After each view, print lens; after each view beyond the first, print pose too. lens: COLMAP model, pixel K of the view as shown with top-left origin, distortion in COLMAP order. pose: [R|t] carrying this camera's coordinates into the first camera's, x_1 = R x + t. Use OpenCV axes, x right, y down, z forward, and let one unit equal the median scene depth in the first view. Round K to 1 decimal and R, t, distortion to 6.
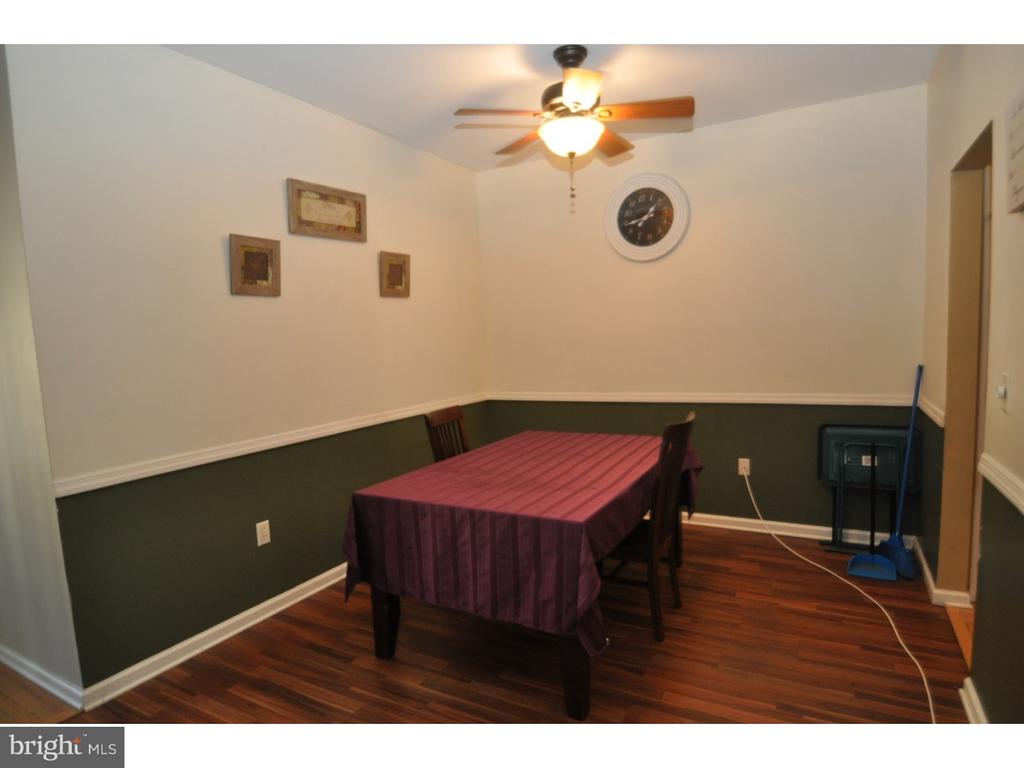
lens RADIAL K [[579.1, 0, 511.4], [0, 579.1, 382.7], [0, 0, 1]] dist [-0.034215, -0.000136]
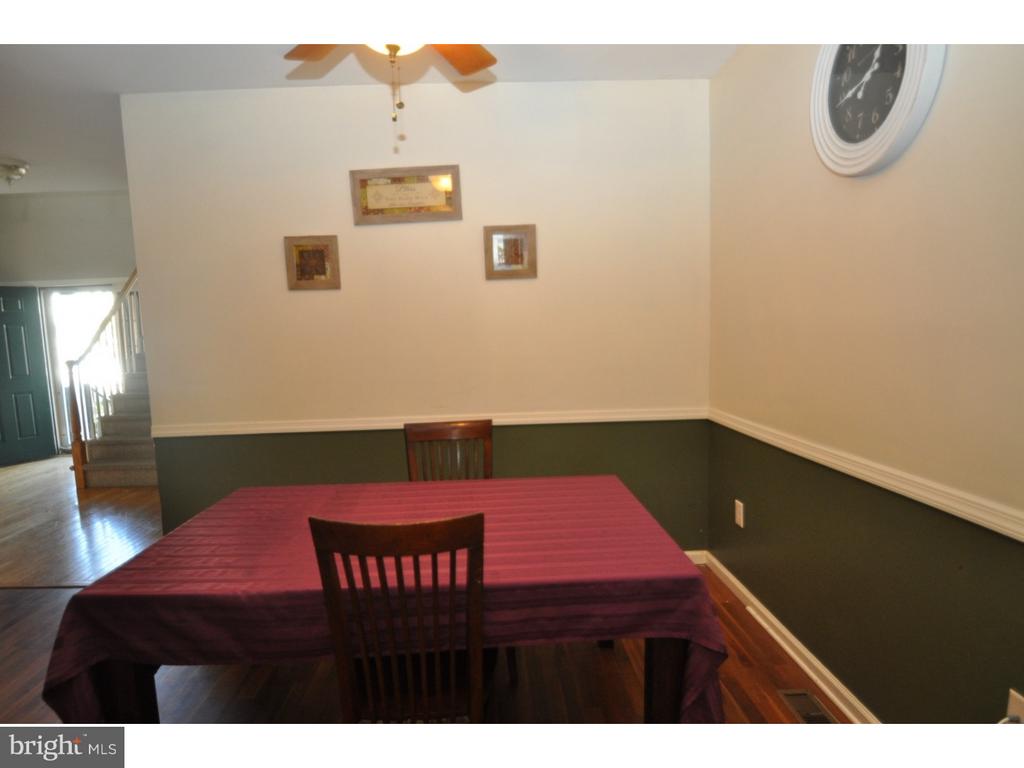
lens RADIAL K [[579.1, 0, 514.5], [0, 579.1, 385.0], [0, 0, 1]] dist [-0.034215, -0.000136]
pose [[0.530330, 0.105432, -0.841210, 0.641415], [-0.060770, 0.994412, 0.086322, -0.083606], [0.845610, 0.005341, 0.533774, 0.688582]]
